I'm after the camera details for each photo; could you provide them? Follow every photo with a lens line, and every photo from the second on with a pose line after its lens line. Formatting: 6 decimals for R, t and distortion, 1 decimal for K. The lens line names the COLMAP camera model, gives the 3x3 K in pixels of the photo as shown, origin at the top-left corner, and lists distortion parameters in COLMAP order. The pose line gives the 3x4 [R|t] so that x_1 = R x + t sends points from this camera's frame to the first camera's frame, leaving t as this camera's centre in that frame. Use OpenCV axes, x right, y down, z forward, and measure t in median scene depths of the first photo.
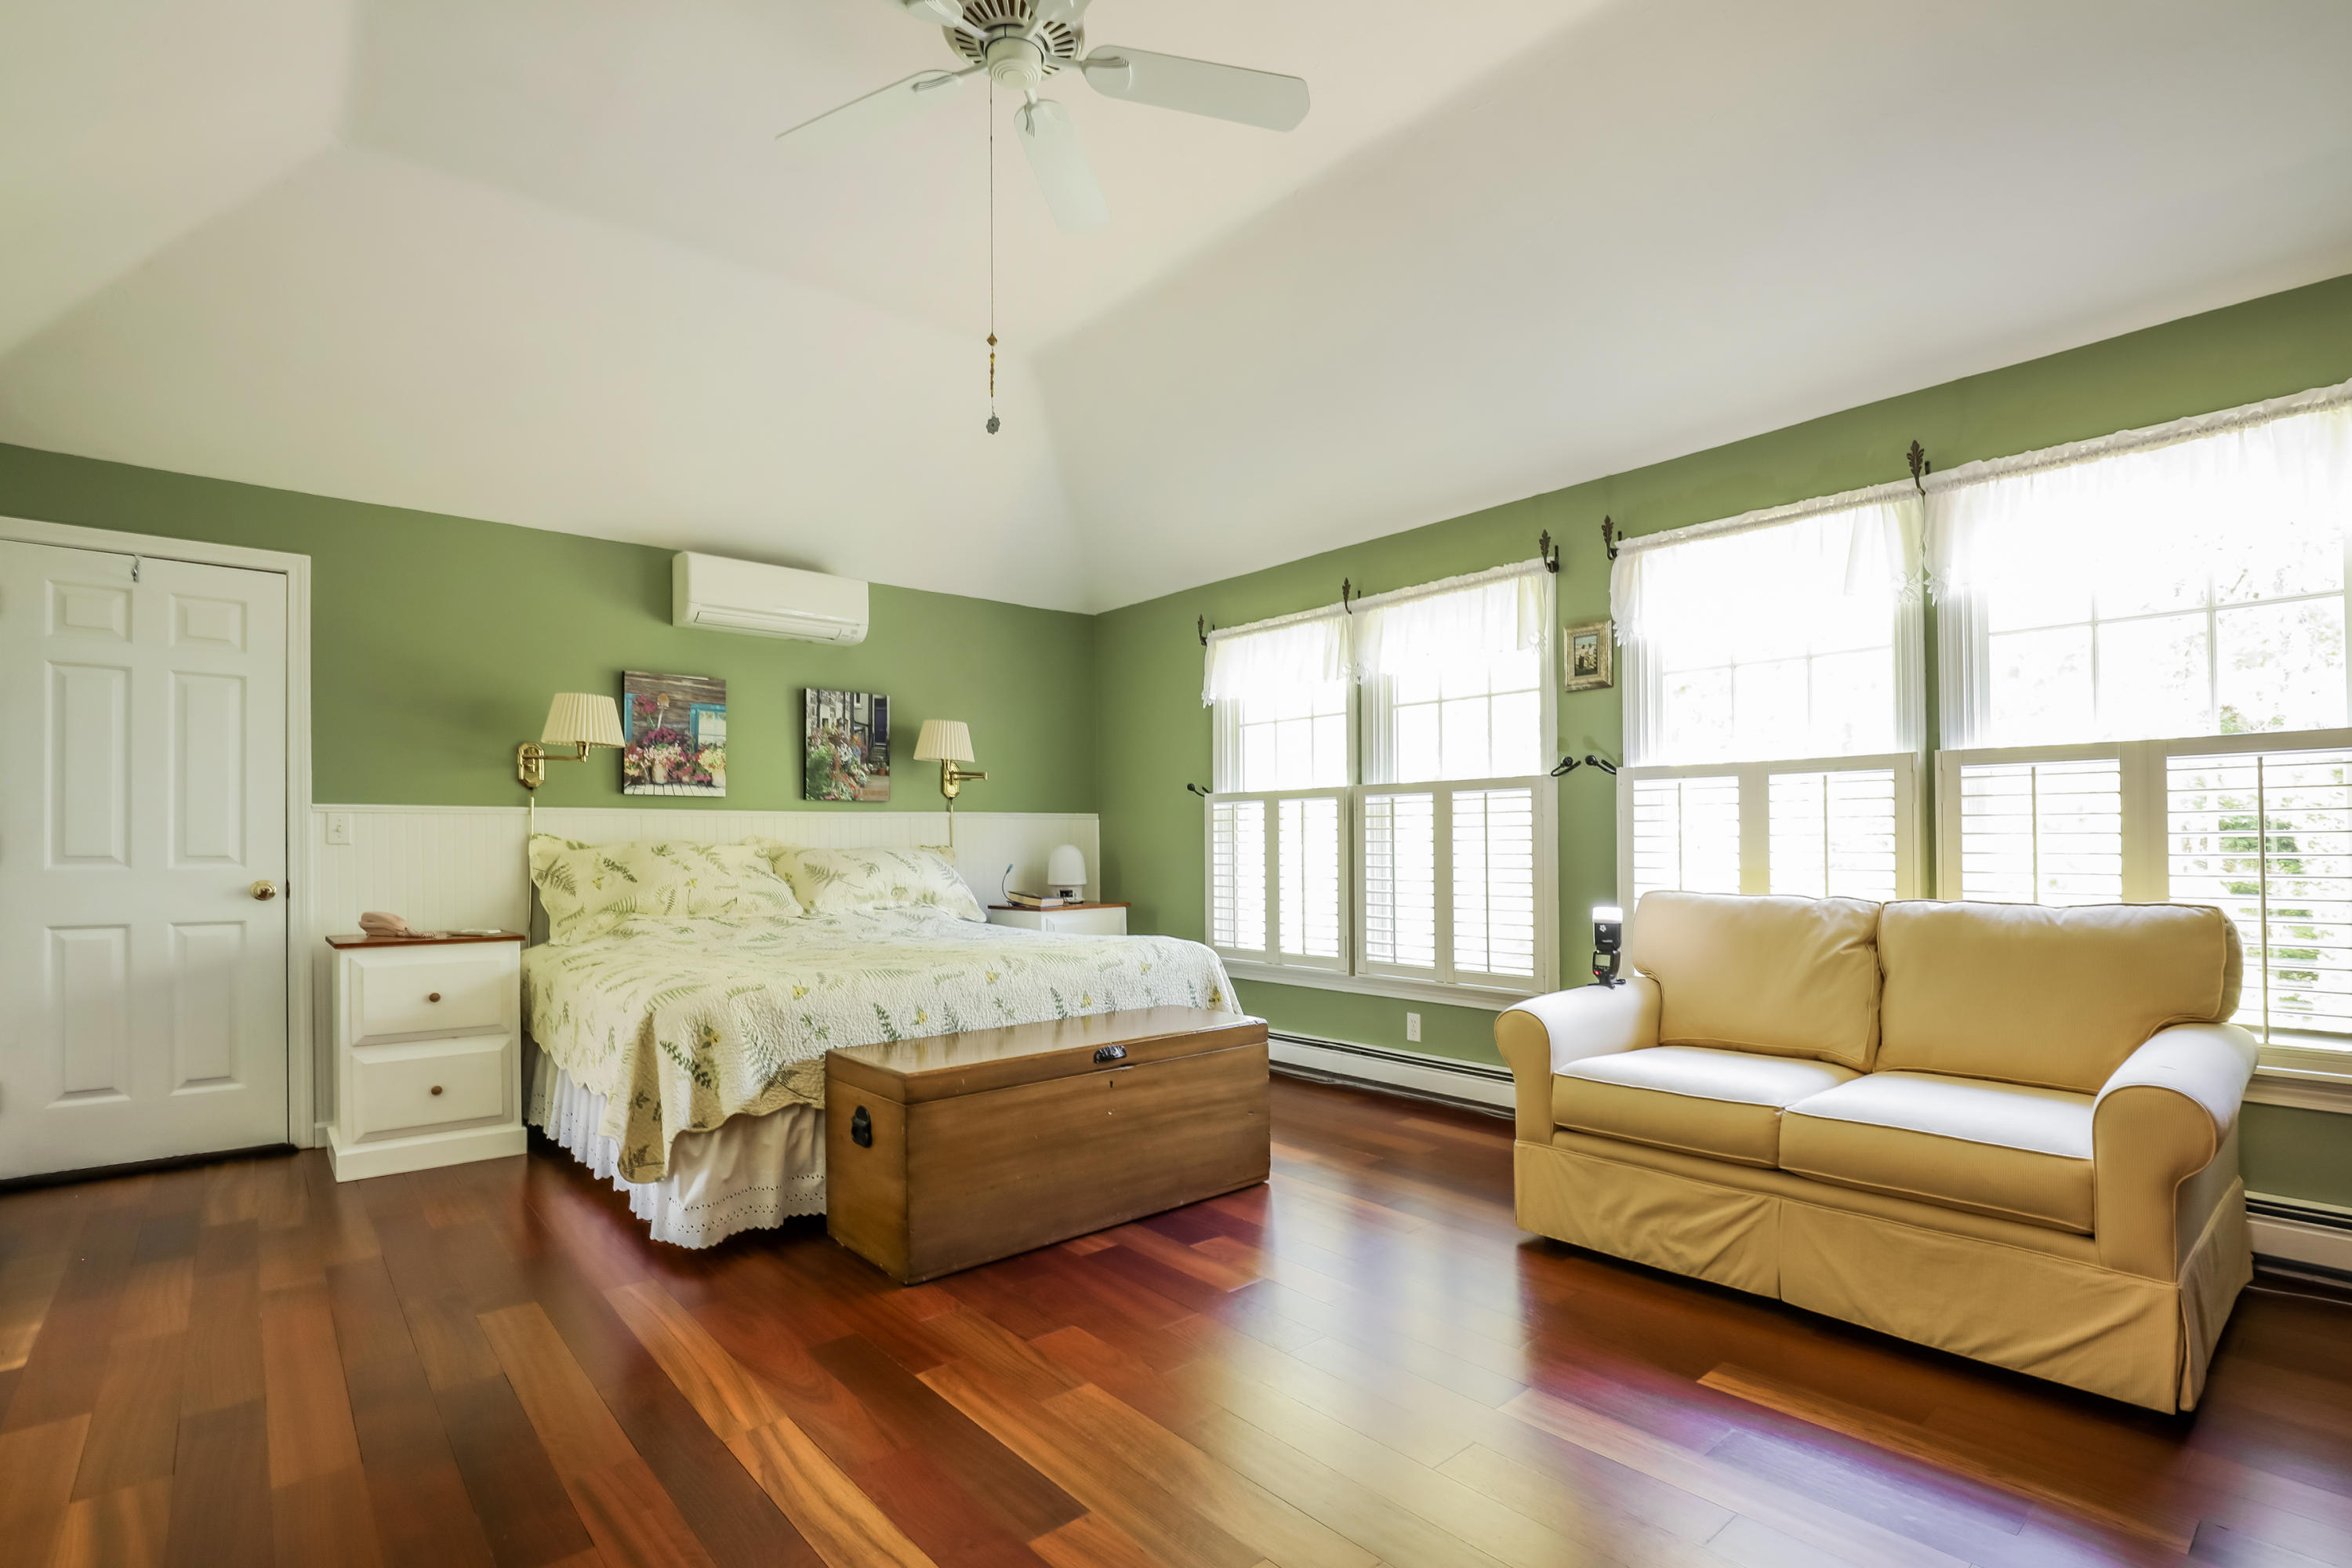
lens RADIAL K [[1106.5, 0, 1181.5], [0, 1106.5, 850.2], [0, 0, 1]] dist [-0.009925, 0.003578]
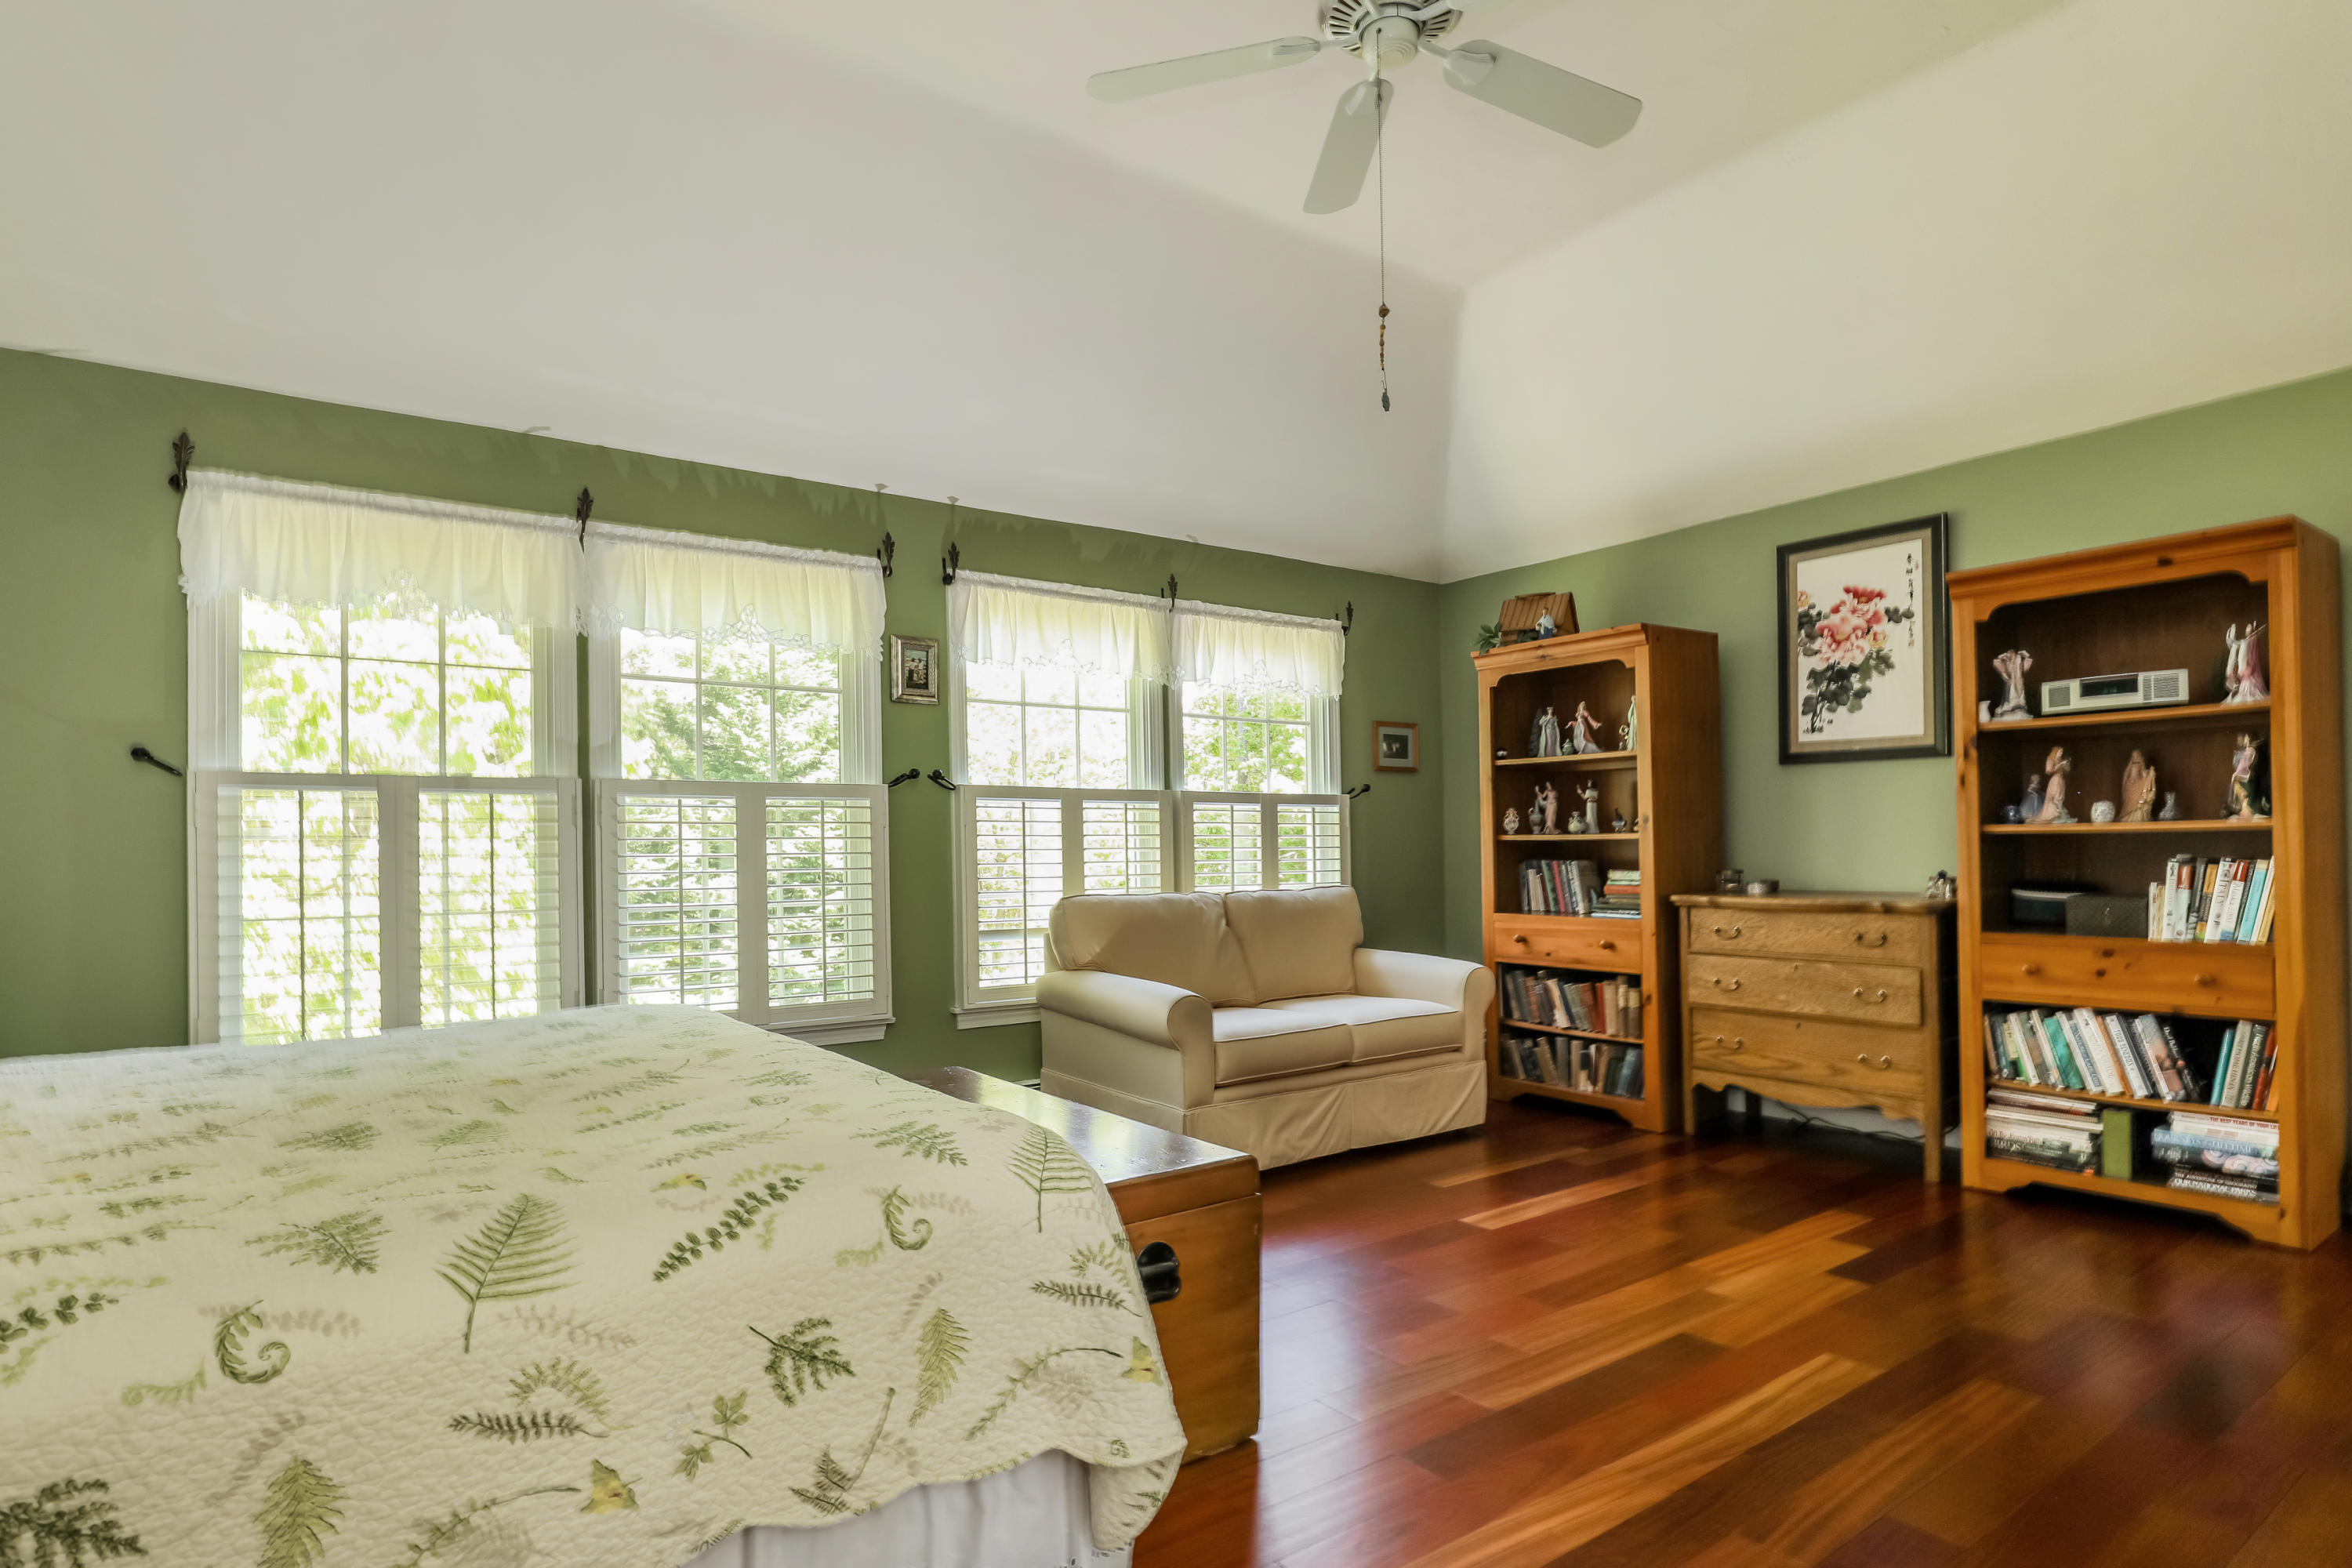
lens RADIAL K [[1254.5, 0, 1158.9], [0, 1254.5, 844.7], [0, 0, 1]] dist [0.000052, 0.001580]
pose [[0.094739, 0.017250, 0.995353, -0.846535], [0.021867, 0.999573, -0.019404, 0.011265], [-0.995262, 0.023604, 0.094321, 0.767734]]
